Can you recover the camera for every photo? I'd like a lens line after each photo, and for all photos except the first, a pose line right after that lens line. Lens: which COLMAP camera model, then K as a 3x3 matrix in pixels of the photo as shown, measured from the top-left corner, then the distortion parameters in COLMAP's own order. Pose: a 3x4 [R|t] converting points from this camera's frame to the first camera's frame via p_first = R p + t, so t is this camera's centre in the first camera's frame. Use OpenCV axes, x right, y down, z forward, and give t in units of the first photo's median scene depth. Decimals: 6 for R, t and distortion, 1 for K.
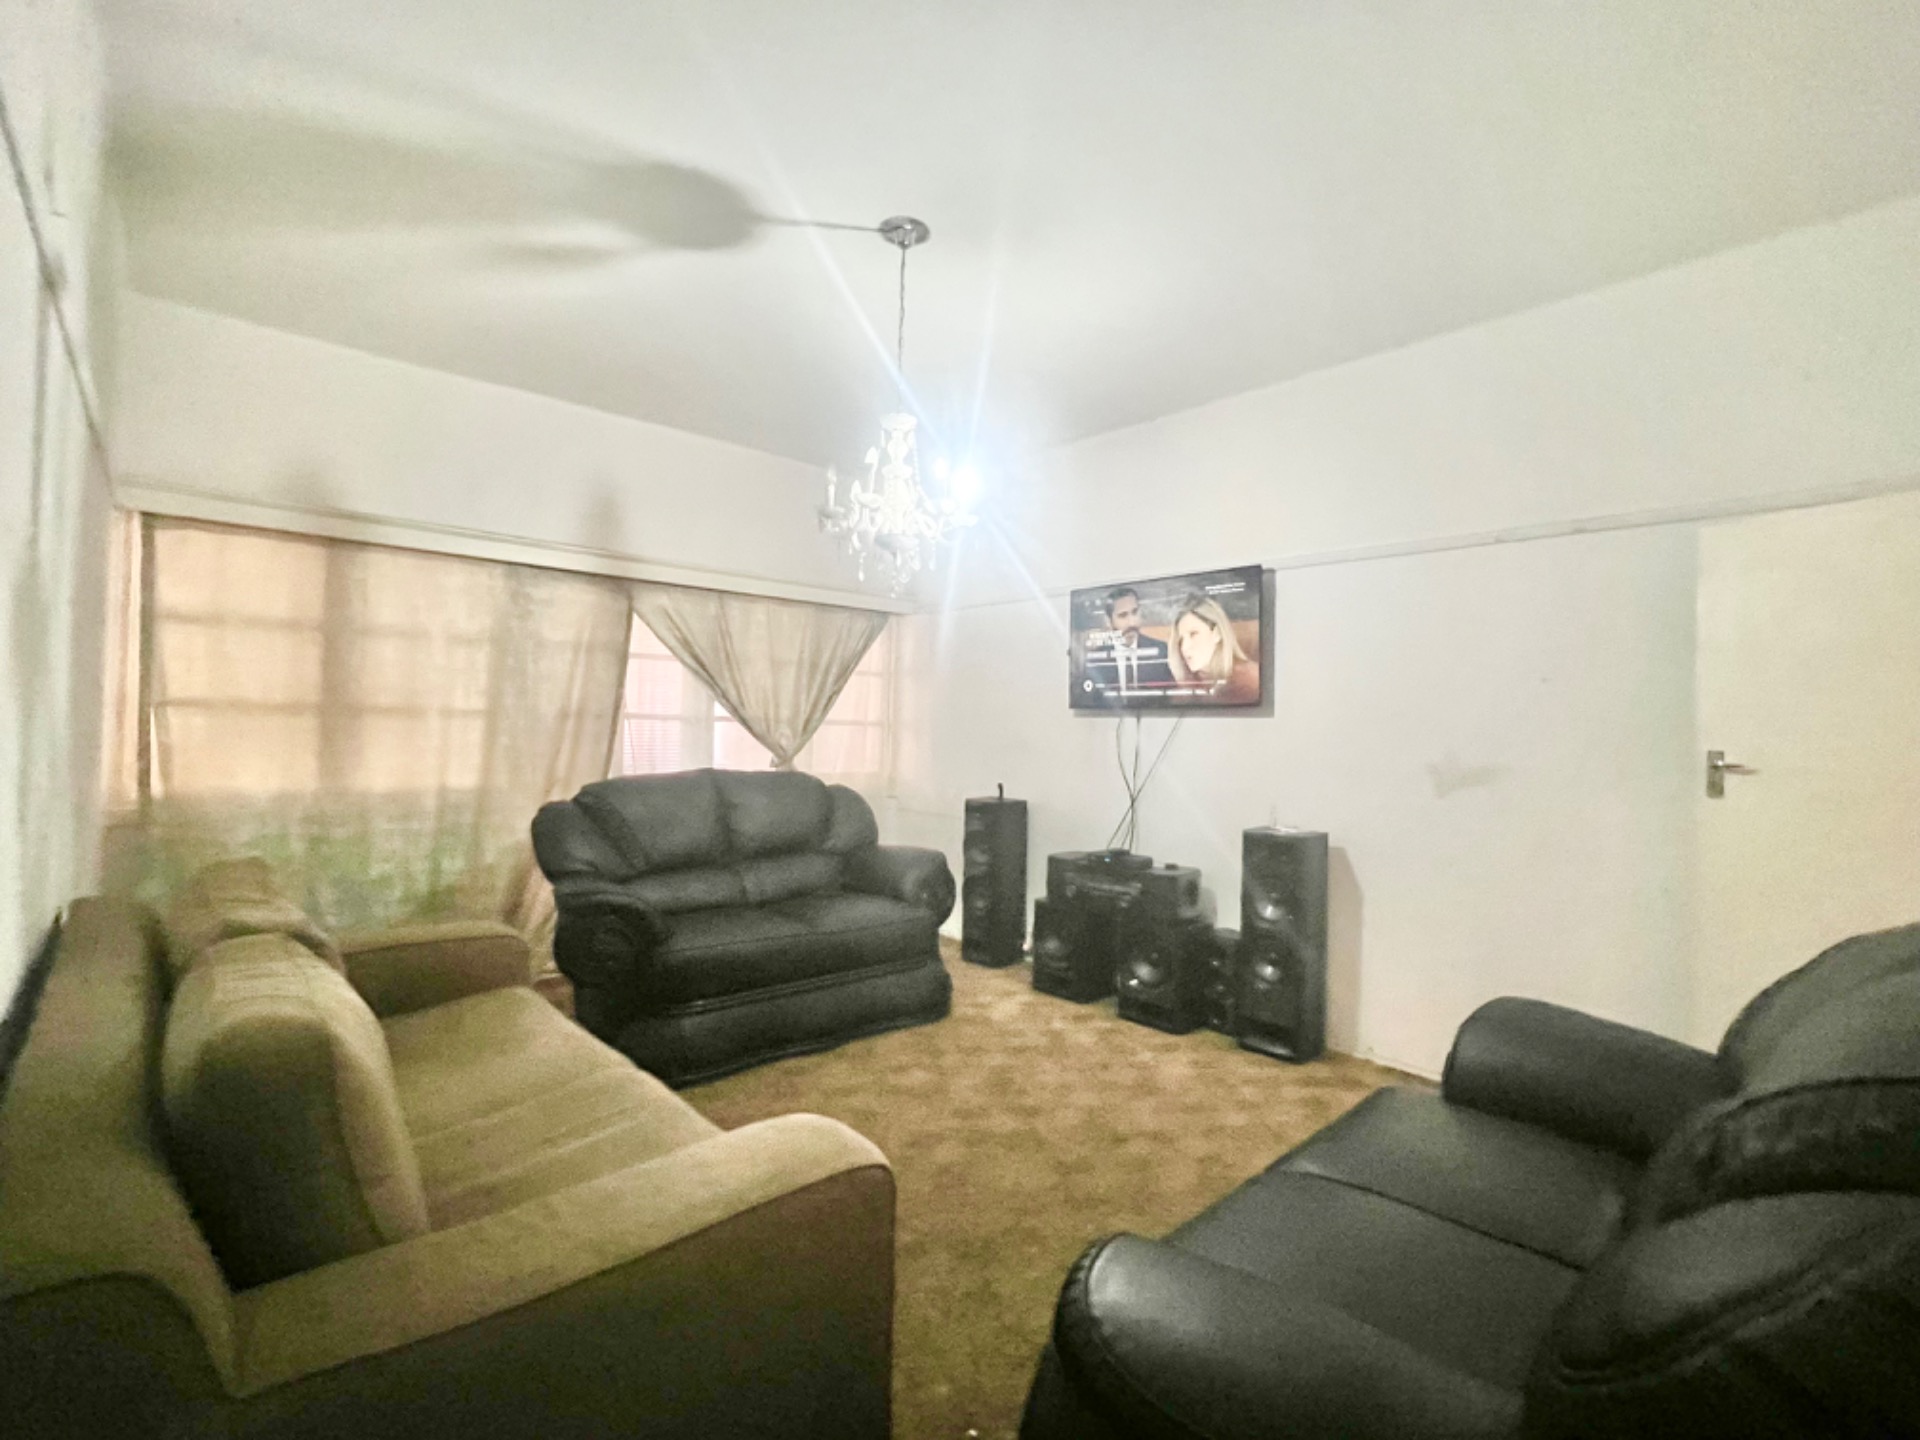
lens RADIAL K [[881.8, 0, 960.0], [0, 881.8, 720.0], [0, 0, 1]] dist [-0.001287, 0.000015]
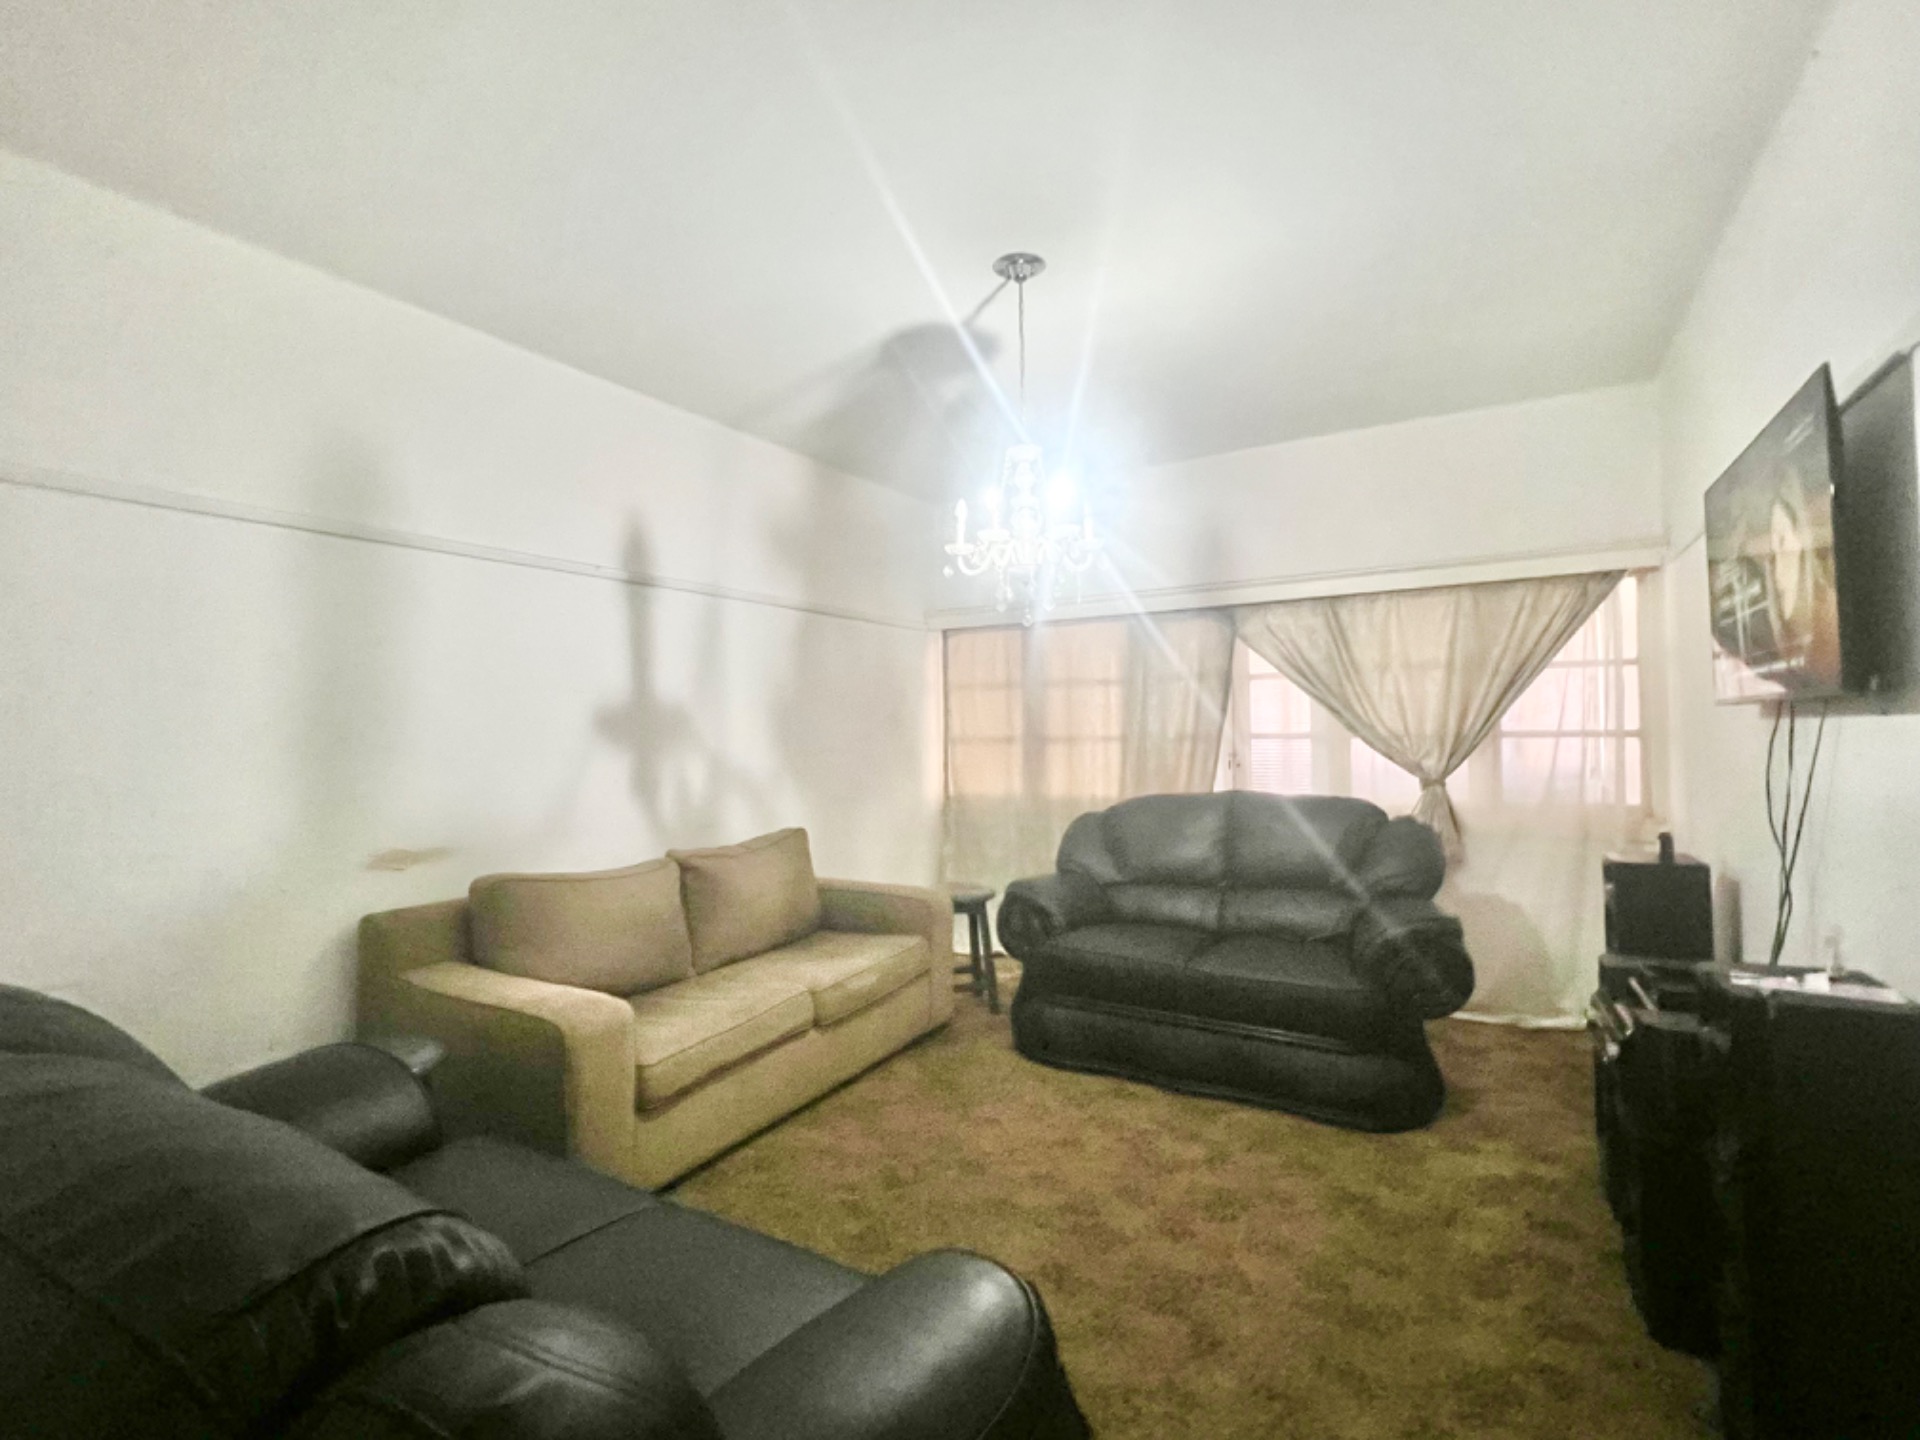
lens RADIAL K [[881.8, 0, 960.0], [0, 881.8, 720.0], [0, 0, 1]] dist [-0.001287, 0.000015]
pose [[0.275303, -0.040582, -0.960501, 0.585886], [0.027409, 0.999034, -0.034354, 0.002636], [0.960967, -0.016869, 0.276149, 0.433889]]
